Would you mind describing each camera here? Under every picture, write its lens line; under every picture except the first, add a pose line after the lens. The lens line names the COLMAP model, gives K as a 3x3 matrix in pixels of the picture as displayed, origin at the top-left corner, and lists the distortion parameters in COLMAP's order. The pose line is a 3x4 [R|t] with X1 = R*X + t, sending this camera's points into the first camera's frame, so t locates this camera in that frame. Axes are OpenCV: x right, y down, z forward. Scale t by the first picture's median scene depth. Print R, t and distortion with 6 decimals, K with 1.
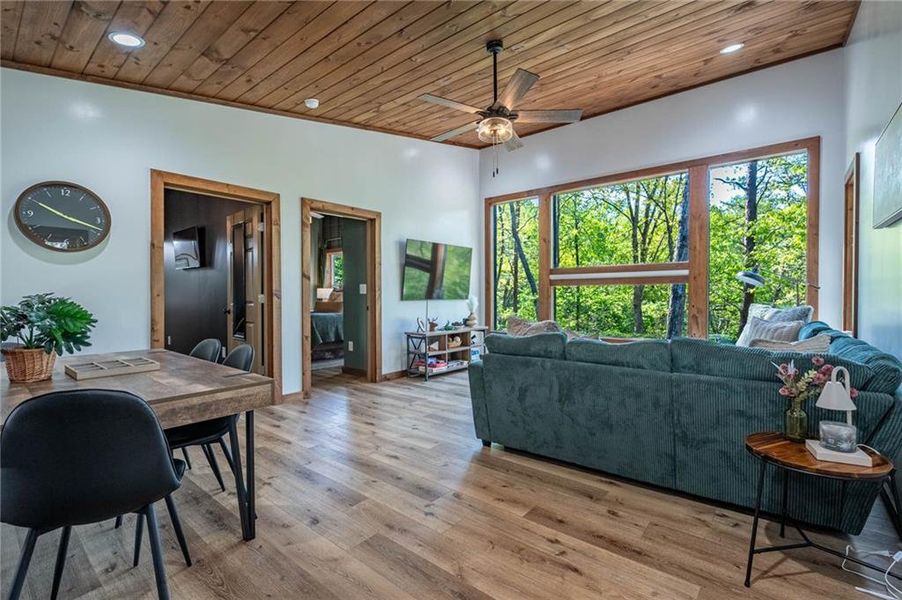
lens RADIAL K [[406.9, 0, 451.5], [0, 406.9, 298.9], [0, 0, 1]] dist [-0.002558, 0.001051]
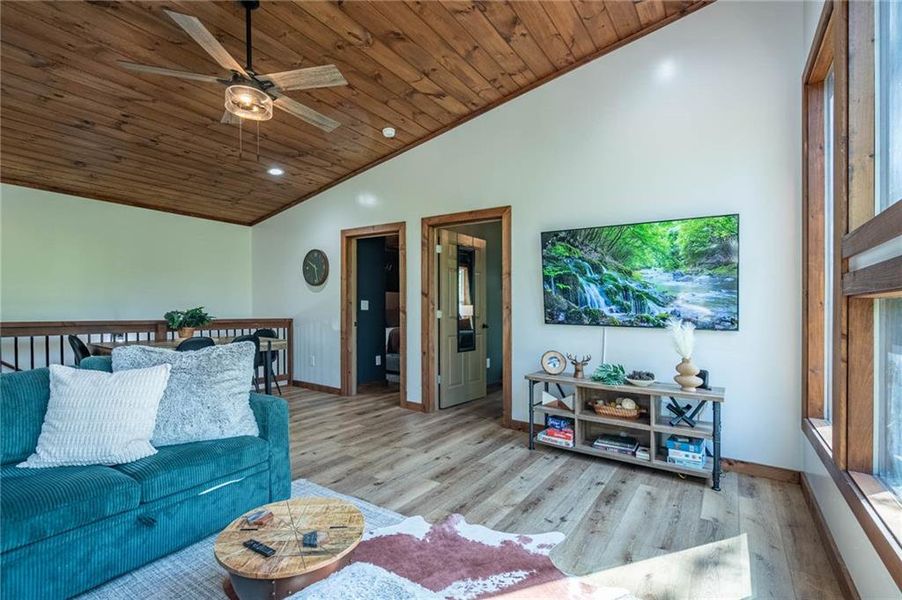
lens RADIAL K [[418.1, 0, 442.9], [0, 418.1, 311.0], [0, 0, 1]] dist [-0.000545, 0.000303]
pose [[0.083989, 0.013143, -0.996380, 0.724507], [-0.027436, 0.999564, 0.010873, -0.025357], [0.996089, 0.026423, 0.084313, 0.993527]]
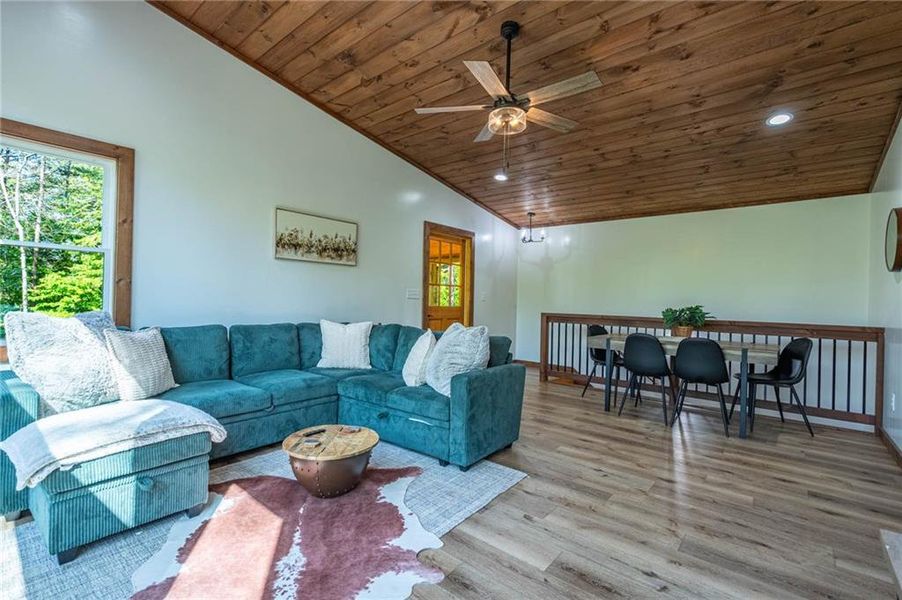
lens RADIAL K [[405.5, 0, 452.5], [0, 405.5, 297.5], [0, 0, 1]] dist [-0.002205, 0.000884]
pose [[-0.999800, -0.017817, 0.009095, 0.161553], [-0.017725, 0.999793, 0.010037, -0.022826], [-0.009272, 0.009874, -0.999908, 1.457969]]
